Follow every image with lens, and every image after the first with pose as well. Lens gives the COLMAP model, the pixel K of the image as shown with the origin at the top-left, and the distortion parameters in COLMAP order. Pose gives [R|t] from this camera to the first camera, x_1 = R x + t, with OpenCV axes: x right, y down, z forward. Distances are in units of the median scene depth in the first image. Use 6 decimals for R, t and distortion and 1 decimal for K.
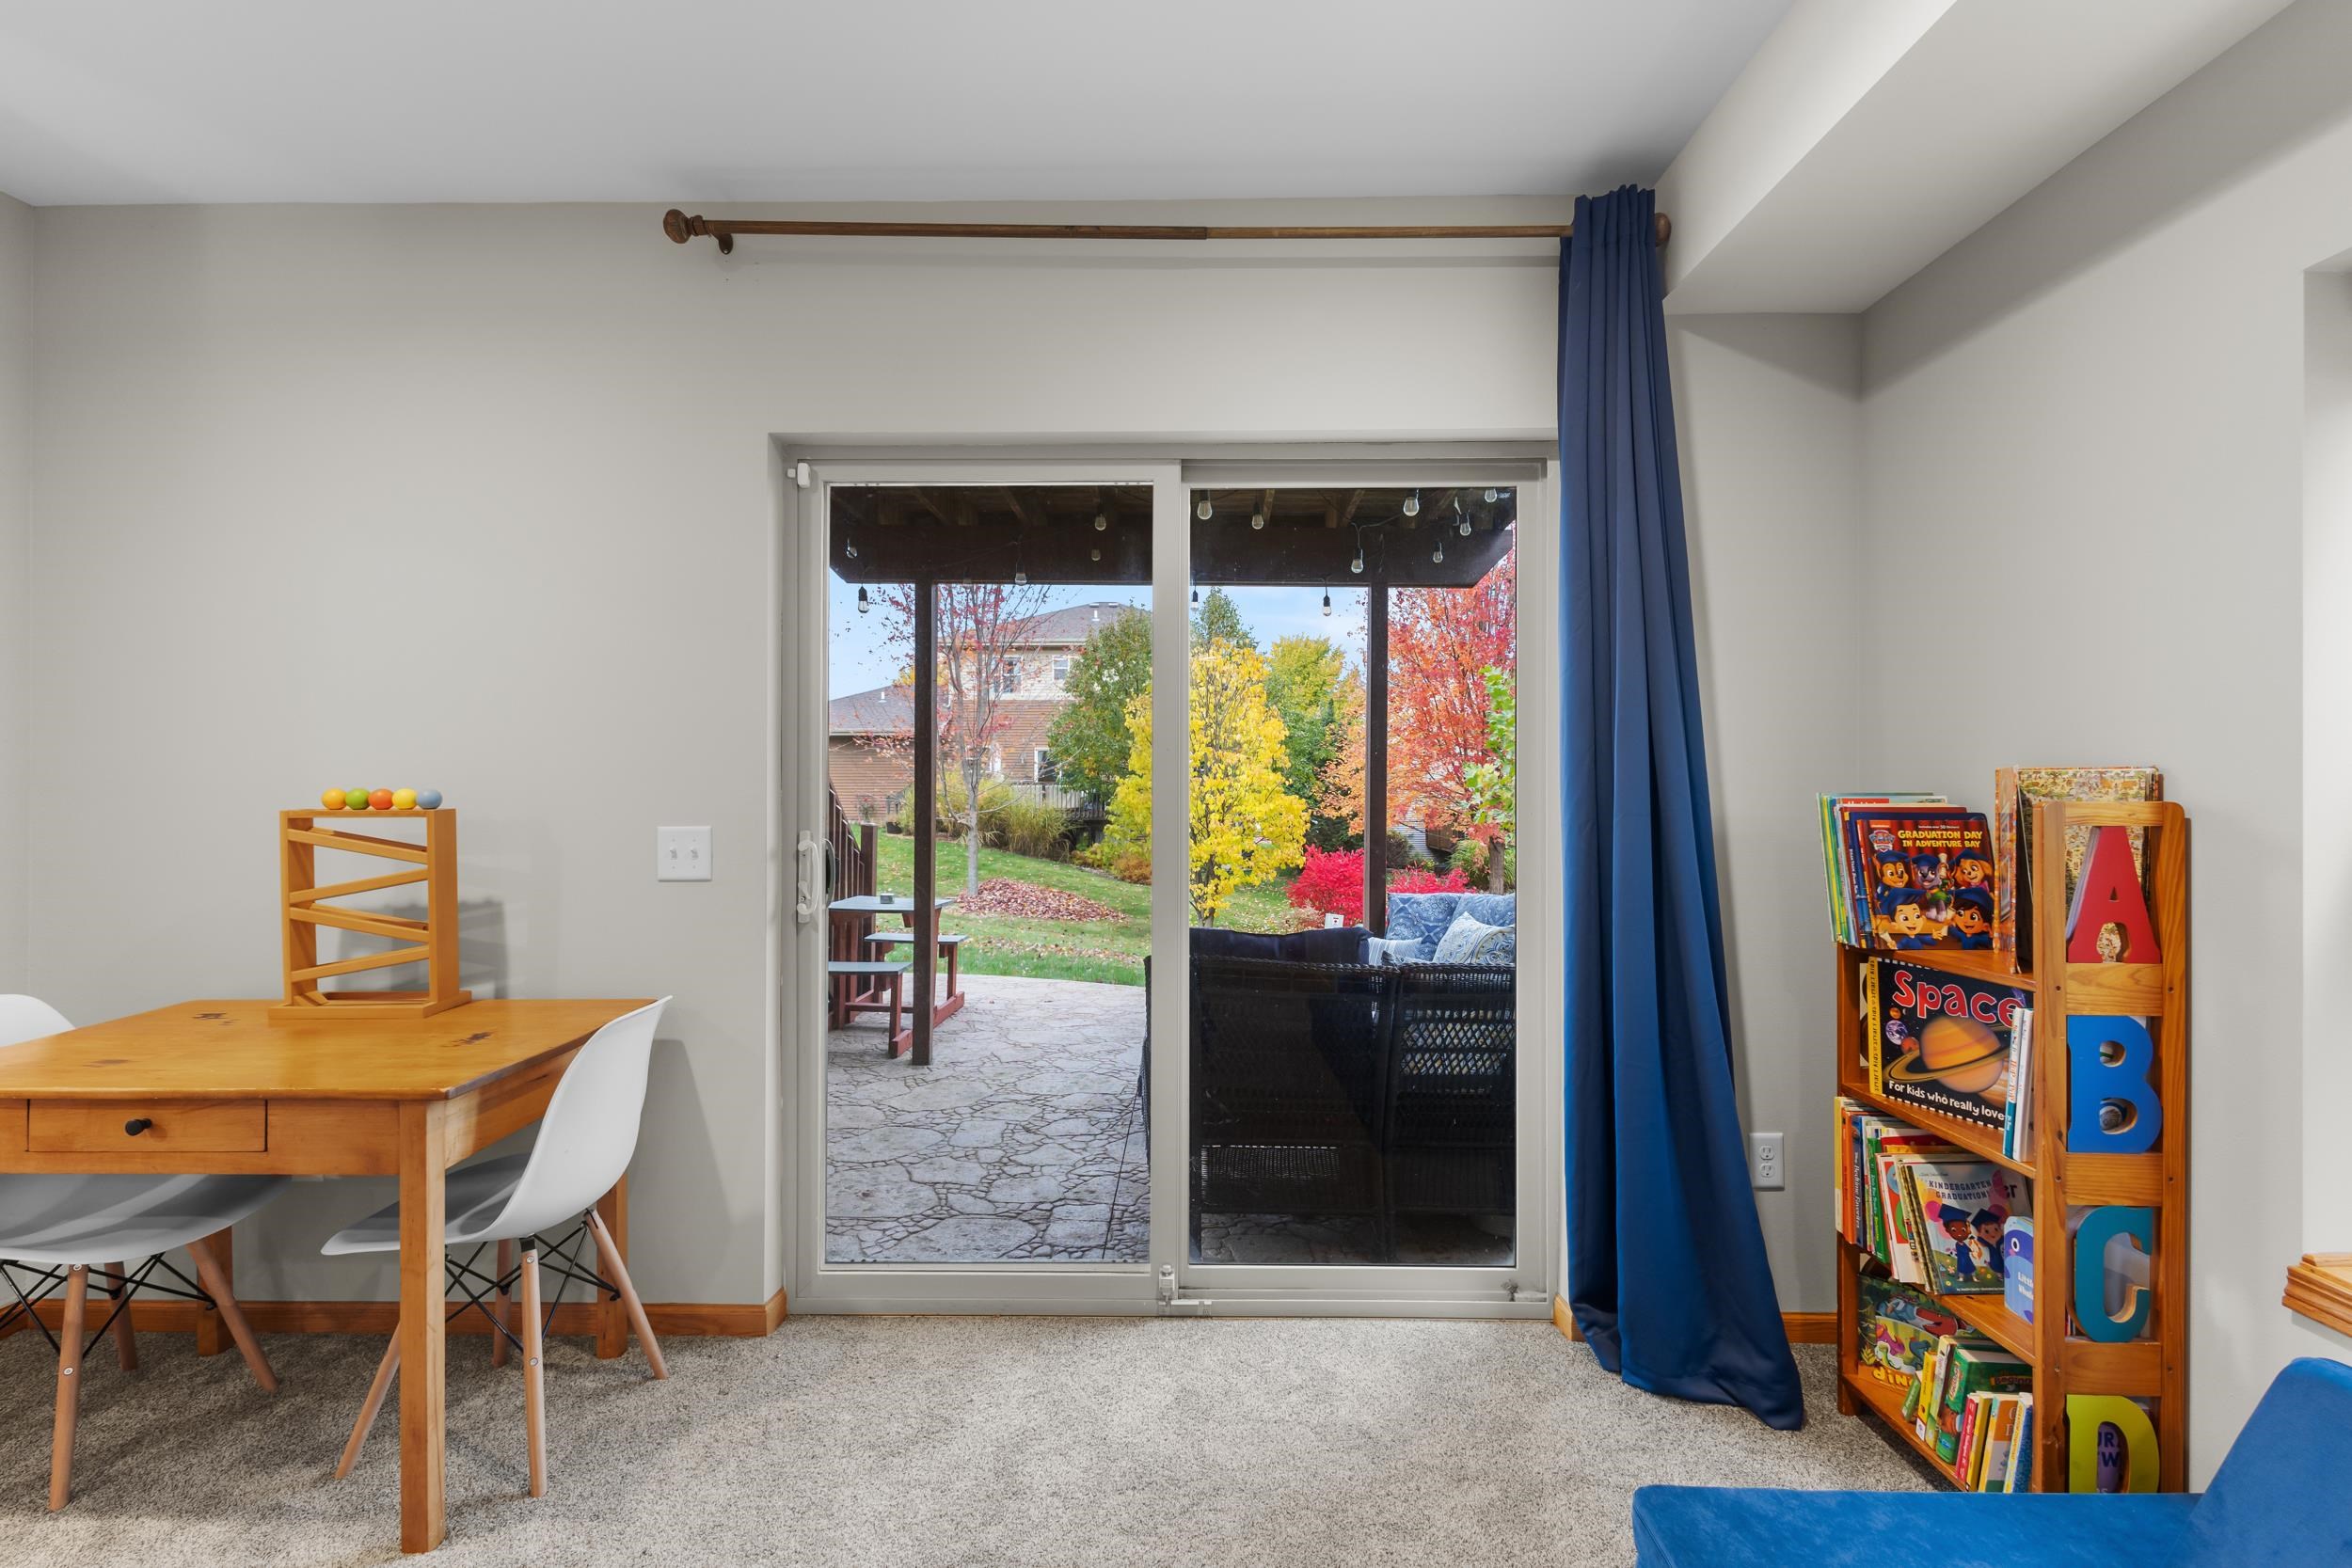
lens RADIAL K [[1060.8, 0, 1169.3], [0, 1060.8, 796.7], [0, 0, 1]] dist [0.002504, 0.000053]
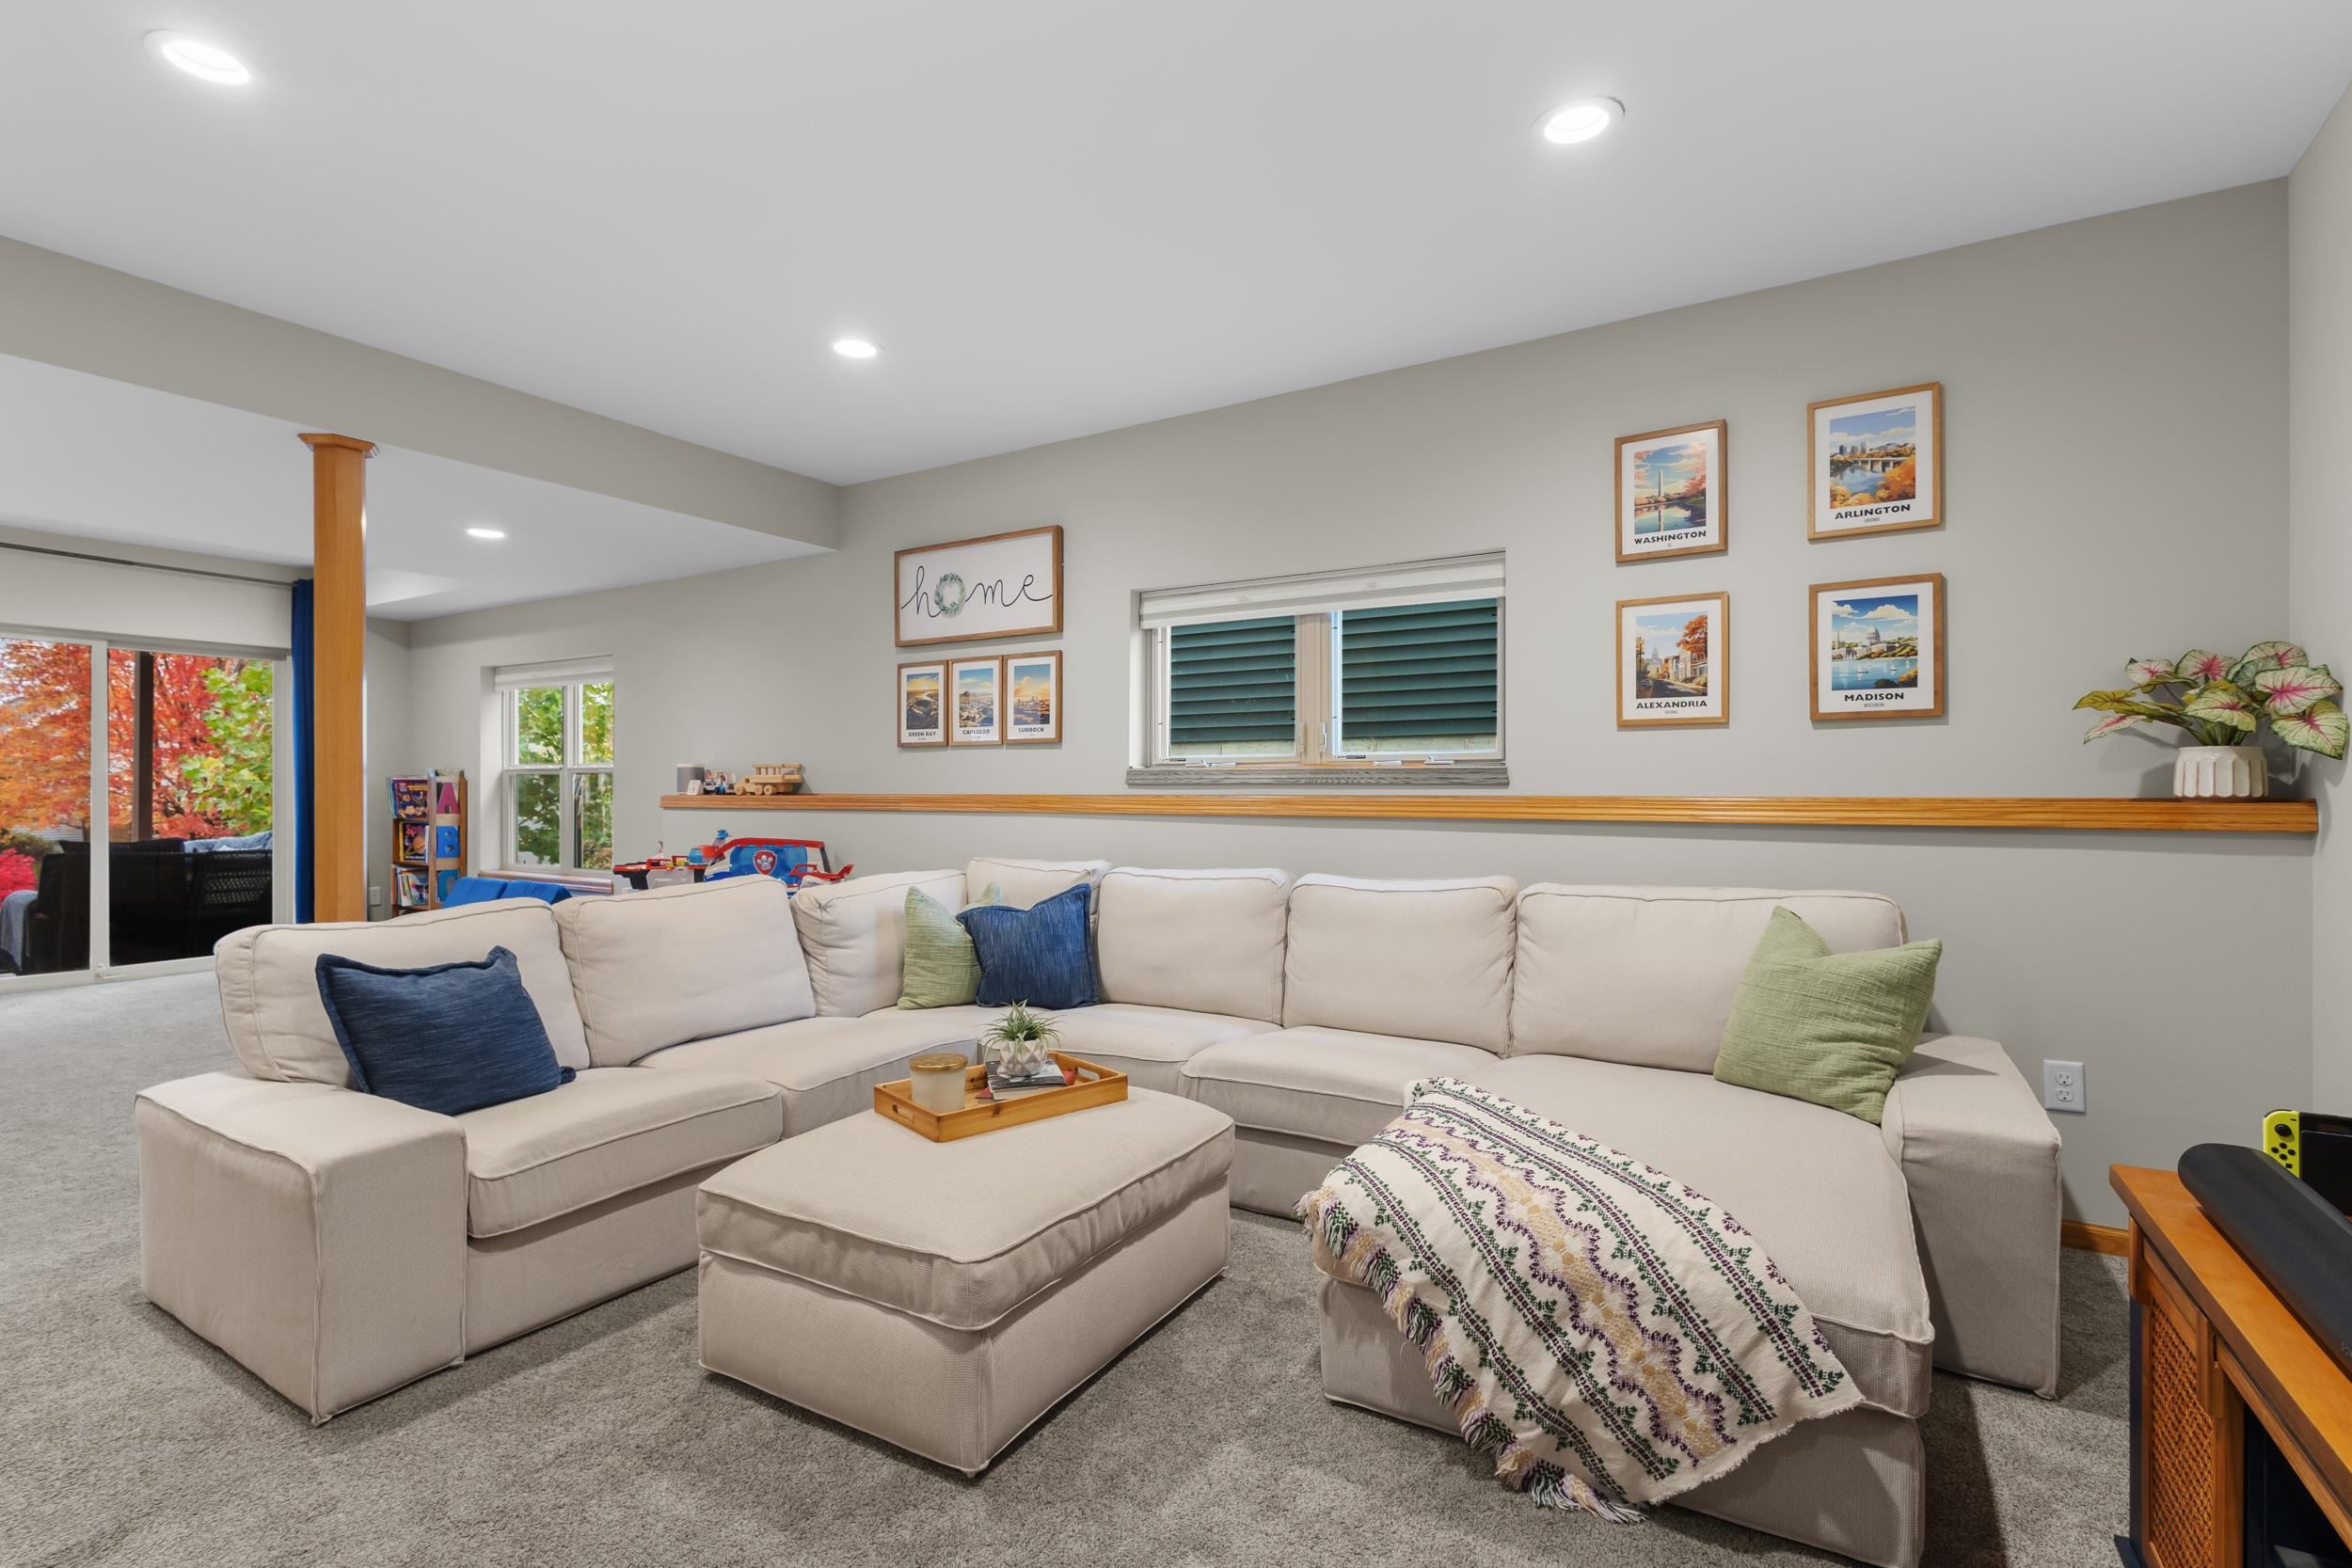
lens RADIAL K [[1098.0, 0, 1176.0], [0, 1098.0, 784.0], [0, 0, 1]] dist [0.009951, -0.000197]
pose [[0.510495, 0.002472, 0.859877, -1.014572], [0.006406, 0.999957, -0.006678, 0.058022], [-0.859857, 0.008917, 0.510457, -2.667934]]
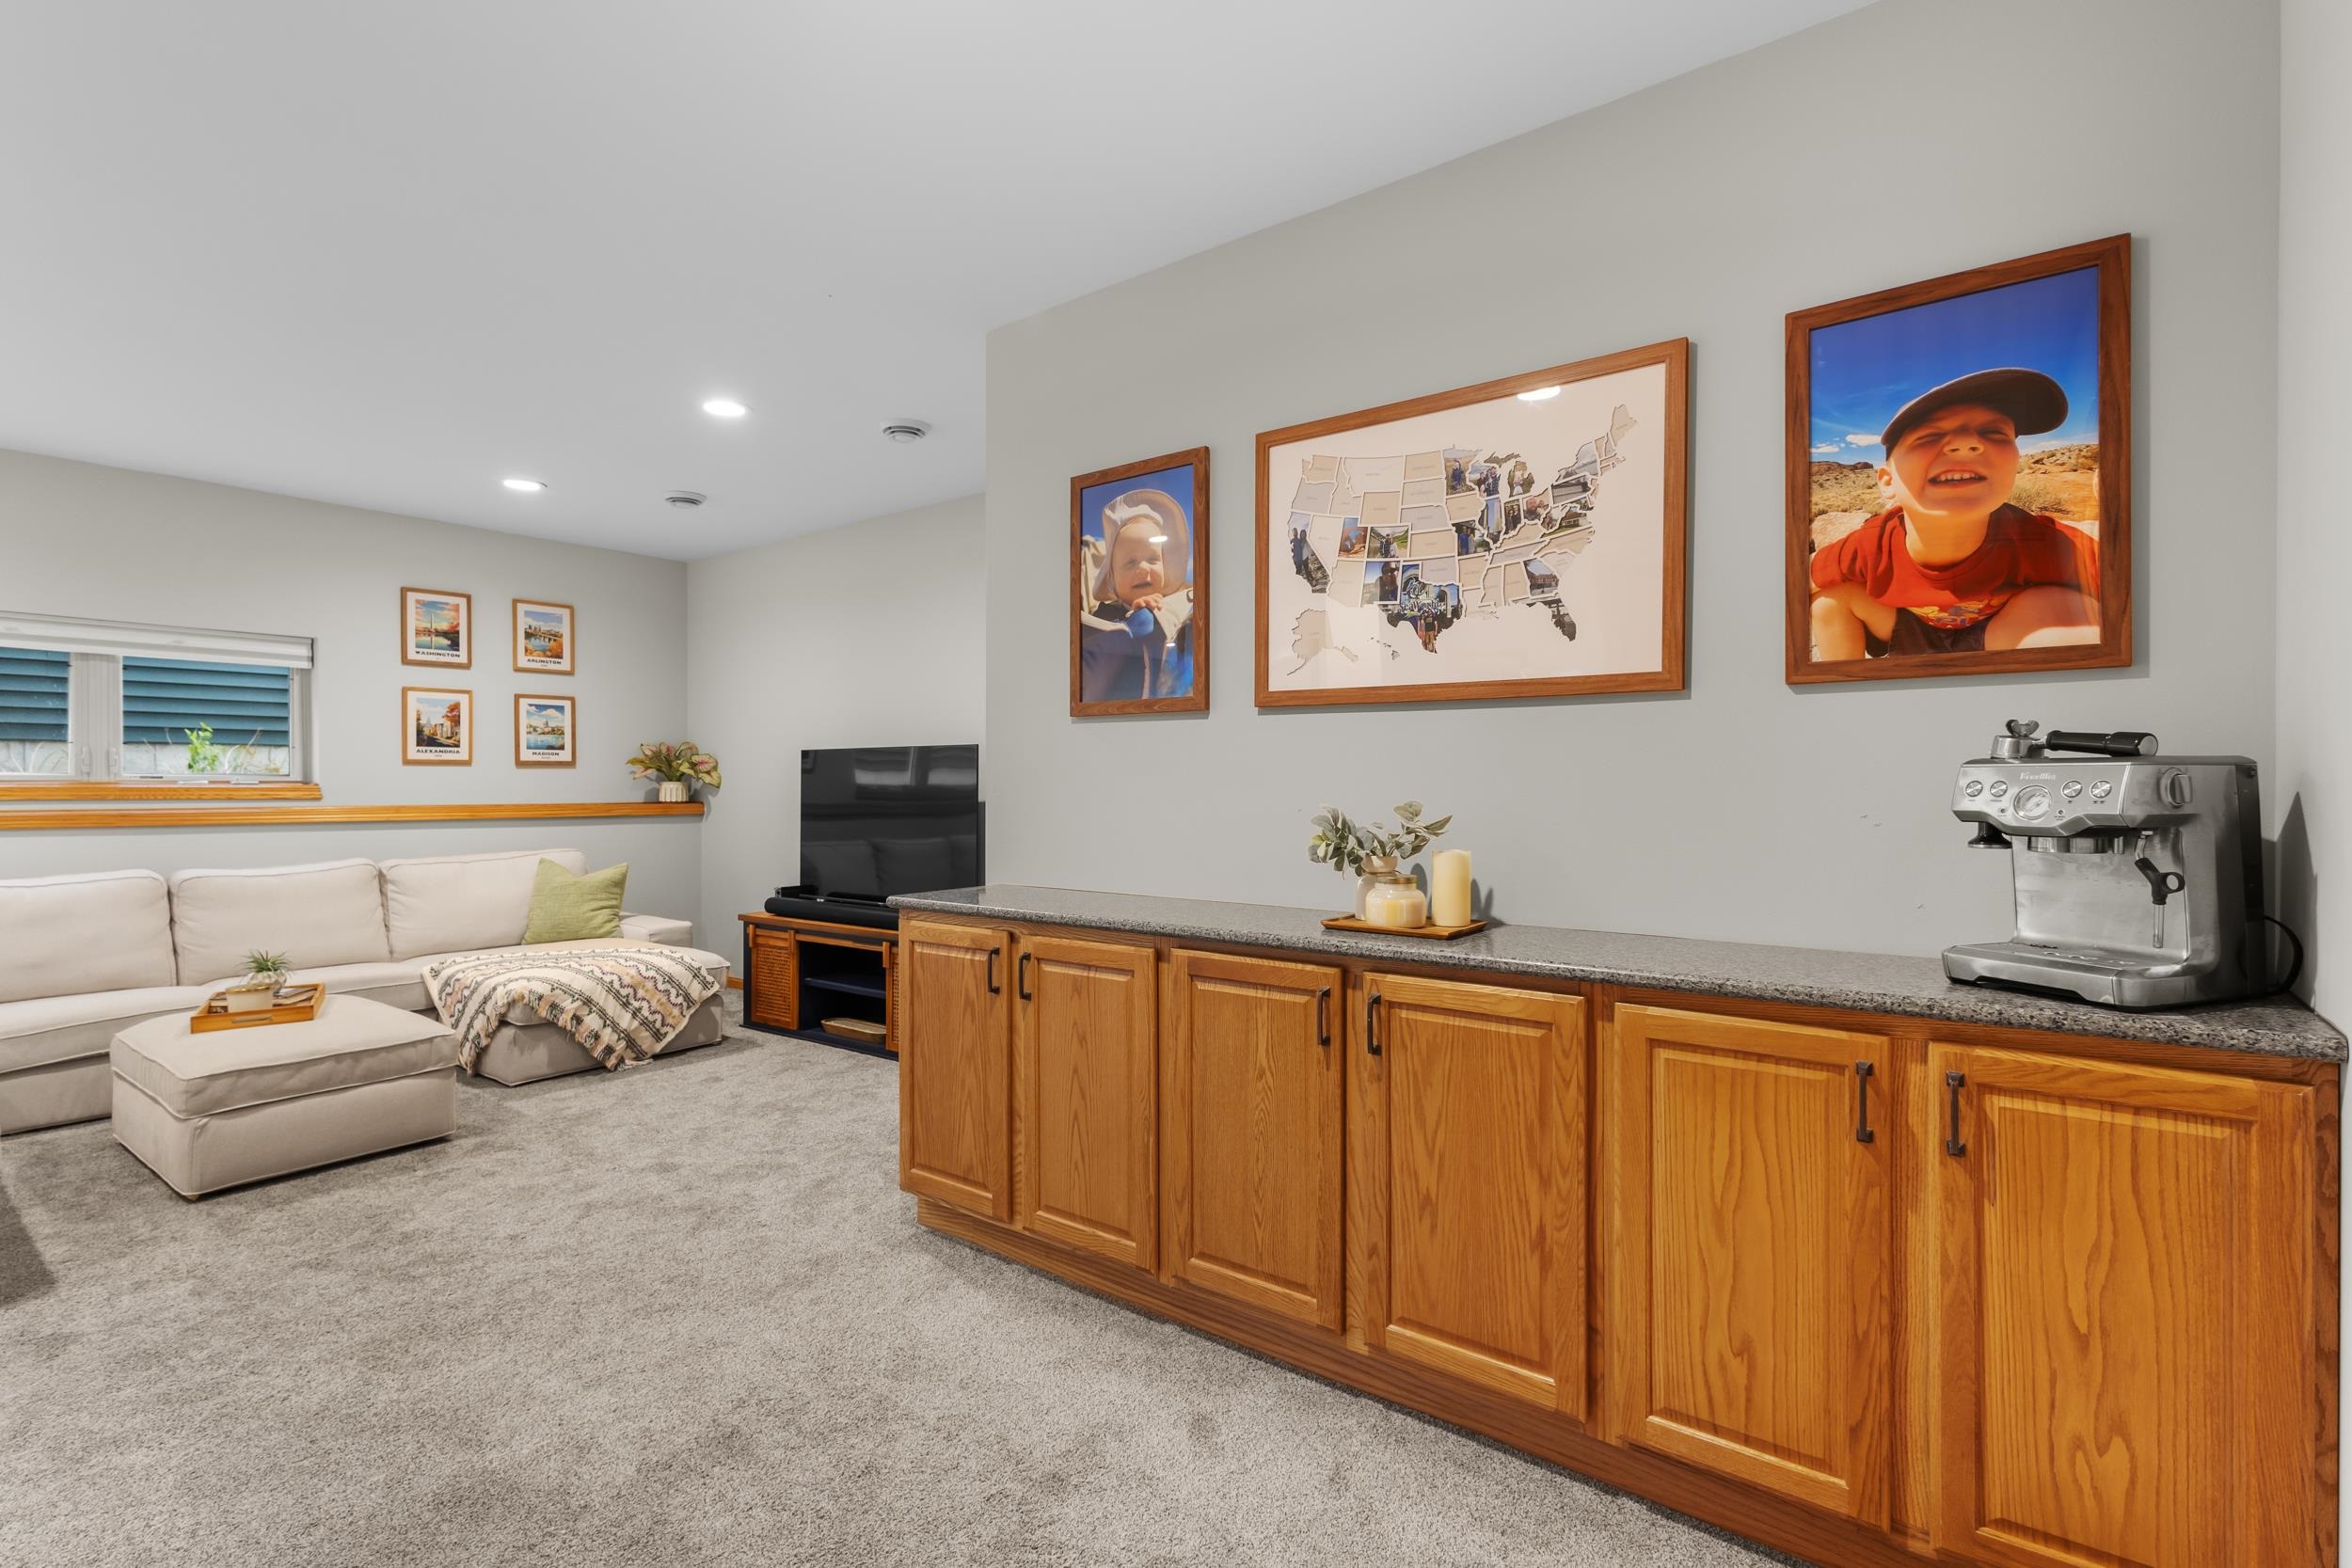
lens RADIAL K [[1081.3, 0, 1169.0], [0, 1081.3, 785.1], [0, 0, 1]] dist [0.007509, -0.000566]
pose [[-0.806091, -0.001561, 0.591789, -2.242134], [0.003230, 0.999970, 0.007038, 0.010992], [-0.591782, 0.007585, -0.806062, -1.464986]]
